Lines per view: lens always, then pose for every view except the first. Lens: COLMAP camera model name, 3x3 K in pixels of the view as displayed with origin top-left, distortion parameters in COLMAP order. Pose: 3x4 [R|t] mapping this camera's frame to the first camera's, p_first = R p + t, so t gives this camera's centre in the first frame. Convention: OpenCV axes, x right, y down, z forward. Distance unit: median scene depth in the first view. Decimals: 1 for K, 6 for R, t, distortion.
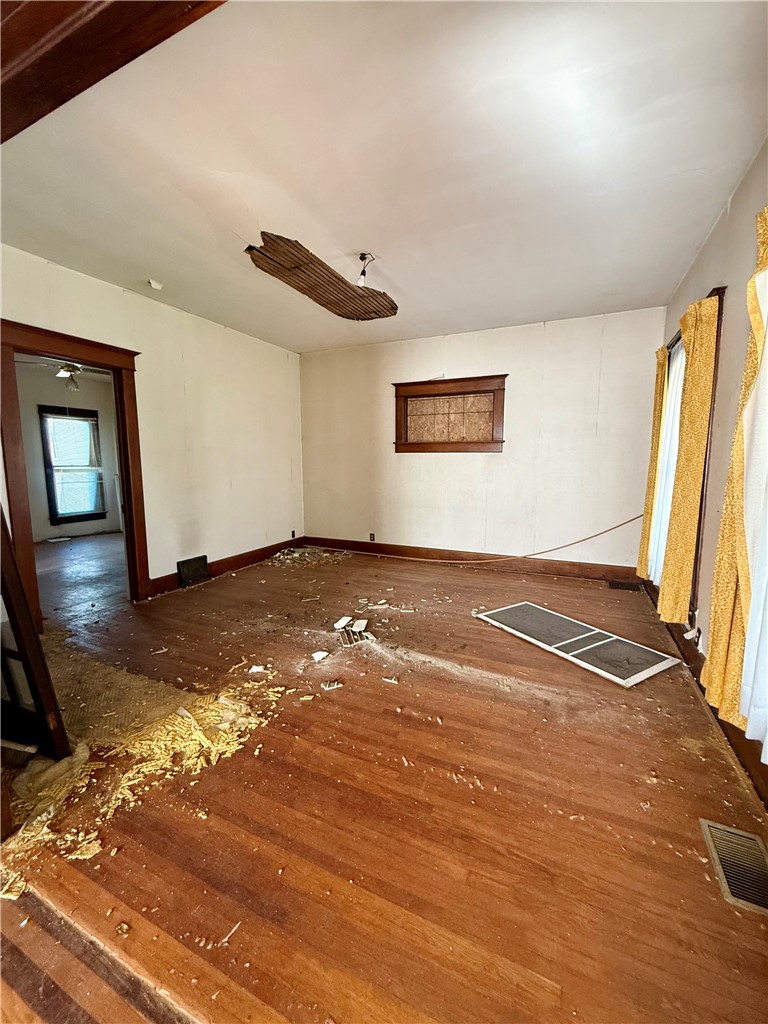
lens RADIAL K [[405.1, 0, 383.0], [0, 405.1, 514.3], [0, 0, 1]] dist [-0.000533, -0.001001]
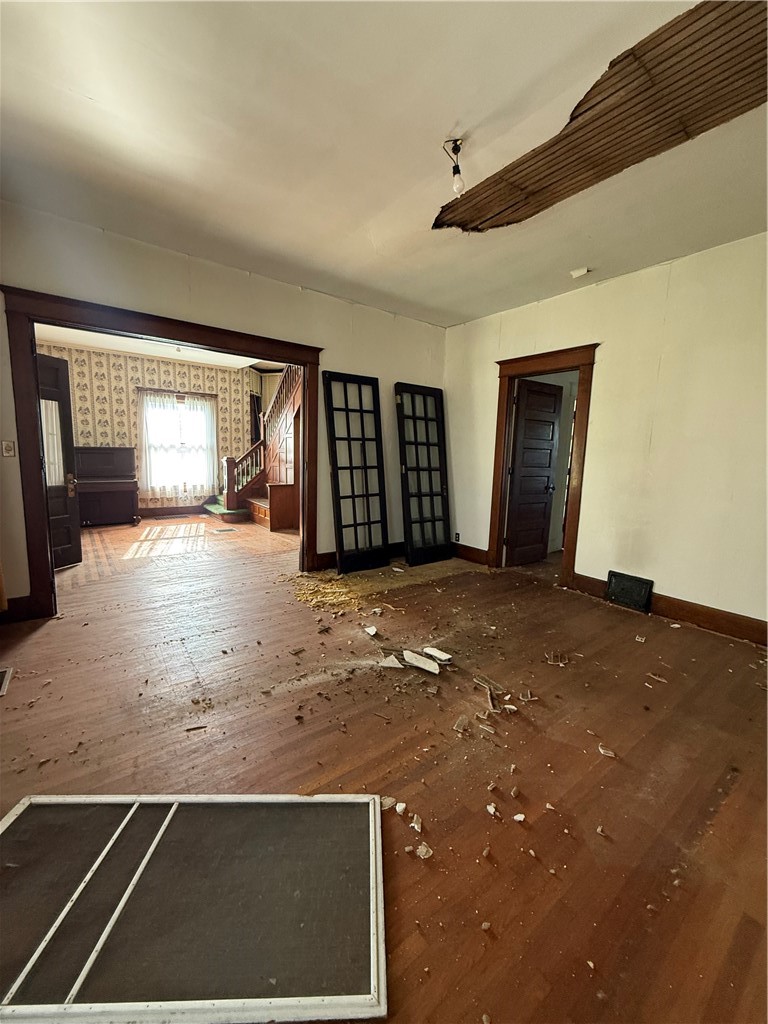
lens RADIAL K [[405.1, 0, 383.5], [0, 405.1, 512.1], [0, 0, 1]] dist [-0.000533, -0.001001]
pose [[-0.461852, 0.117963, -0.879078, 0.452868], [-0.144269, 0.967926, 0.205682, -0.109180], [0.875145, 0.221818, -0.430020, 0.880939]]
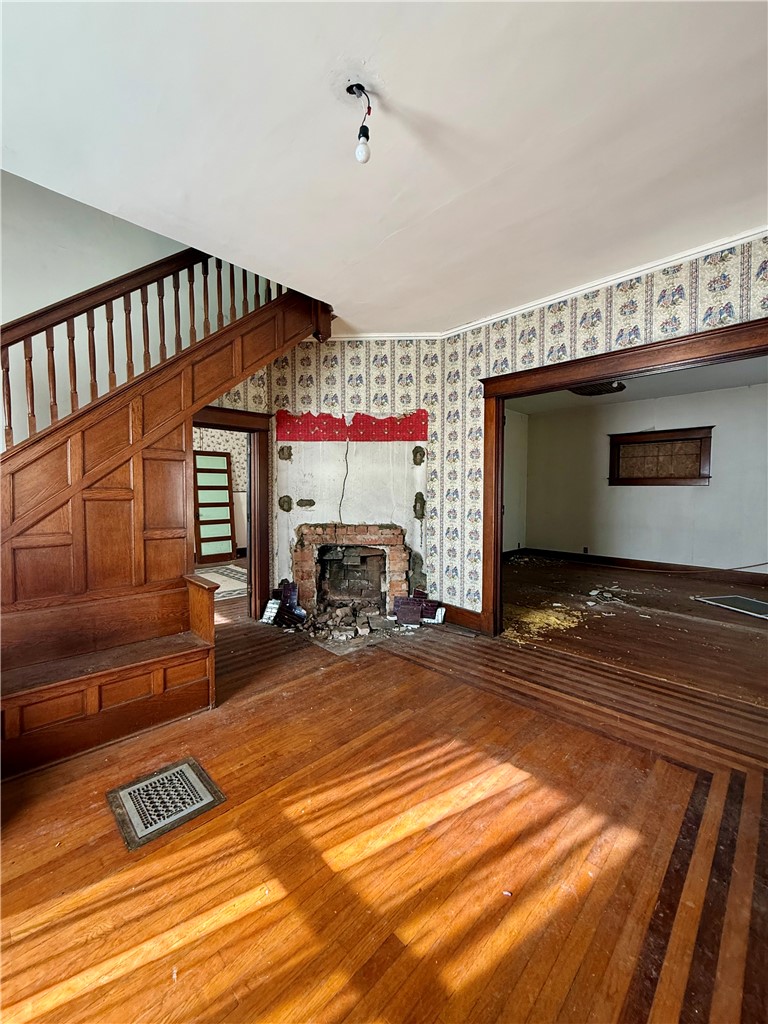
lens RADIAL K [[405.1, 0, 387.3], [0, 405.1, 512.4], [0, 0, 1]] dist [-0.000533, -0.001001]
pose [[0.942195, 0.024092, -0.334197, -0.248071], [-0.052253, 0.995773, -0.075532, 0.085997], [0.330965, 0.088629, 0.939472, -0.563975]]
